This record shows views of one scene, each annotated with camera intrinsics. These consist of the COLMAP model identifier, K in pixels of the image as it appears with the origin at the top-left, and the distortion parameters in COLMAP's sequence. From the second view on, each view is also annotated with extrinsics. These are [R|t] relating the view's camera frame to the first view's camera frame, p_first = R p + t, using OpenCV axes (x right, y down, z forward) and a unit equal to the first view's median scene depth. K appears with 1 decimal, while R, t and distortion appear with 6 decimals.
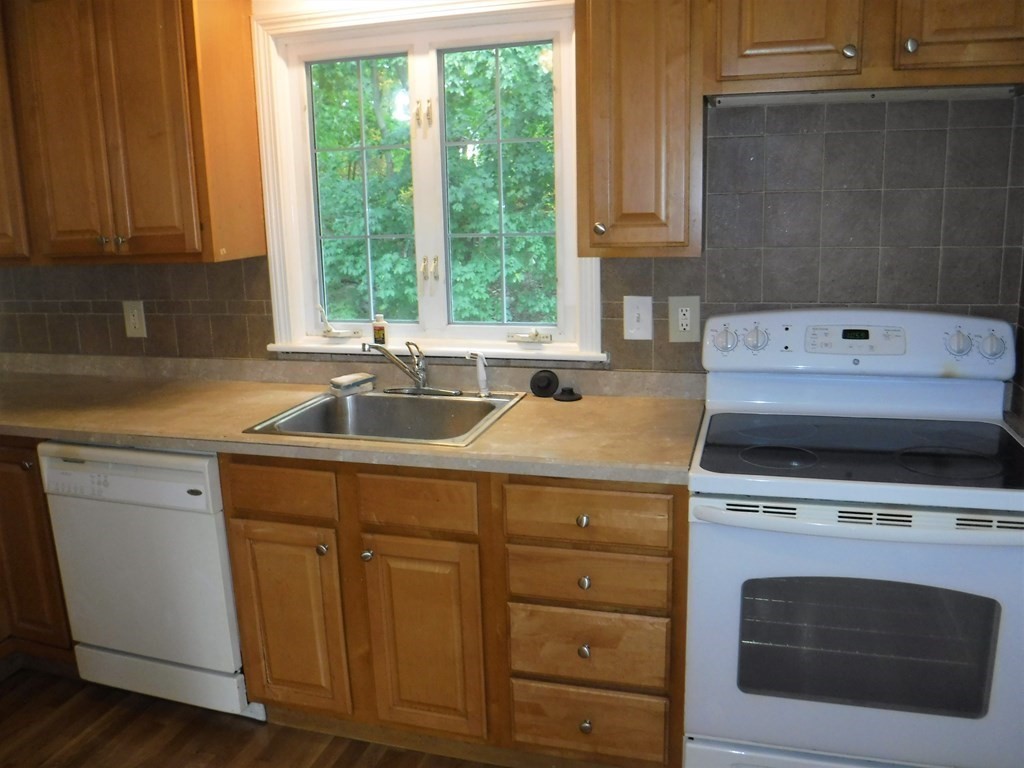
lens RADIAL K [[835.8, 0, 512.0], [0, 835.8, 384.0], [0, 0, 1]] dist [-0.061844, -0.001825]
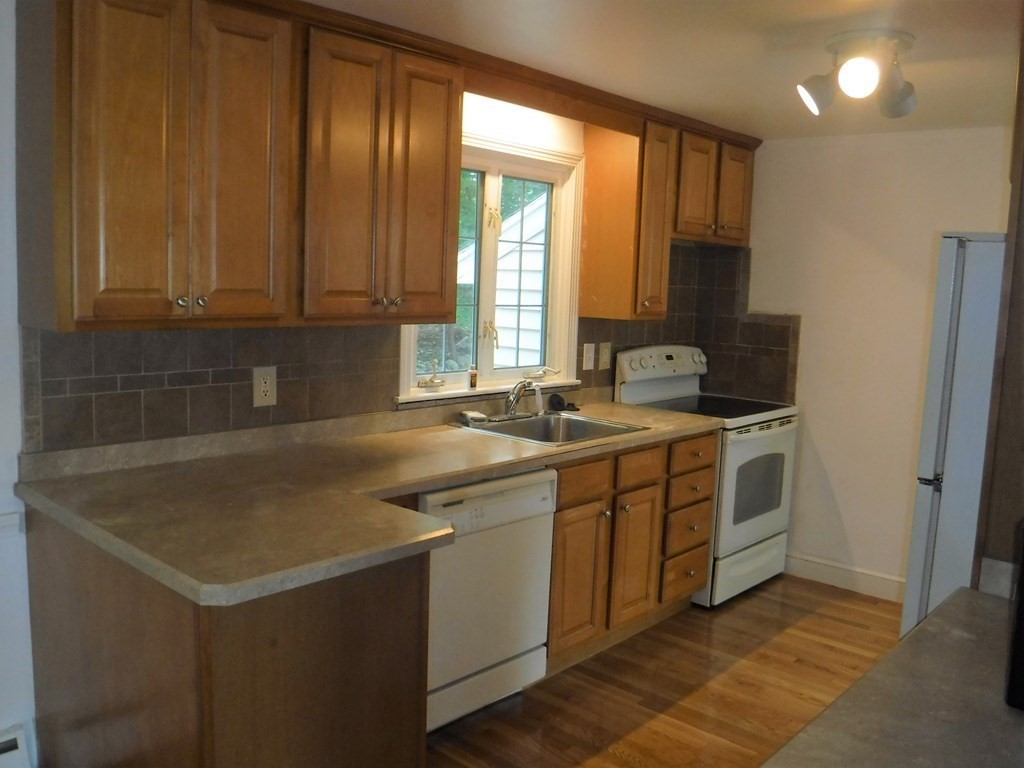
lens RADIAL K [[835.8, 0, 512.0], [0, 835.8, 384.0], [0, 0, 1]] dist [-0.061844, -0.001825]
pose [[0.433283, -0.066798, 0.898779, -1.385848], [0.146869, 0.989152, 0.002713, -0.050497], [-0.889211, 0.130827, 0.438393, 0.402510]]
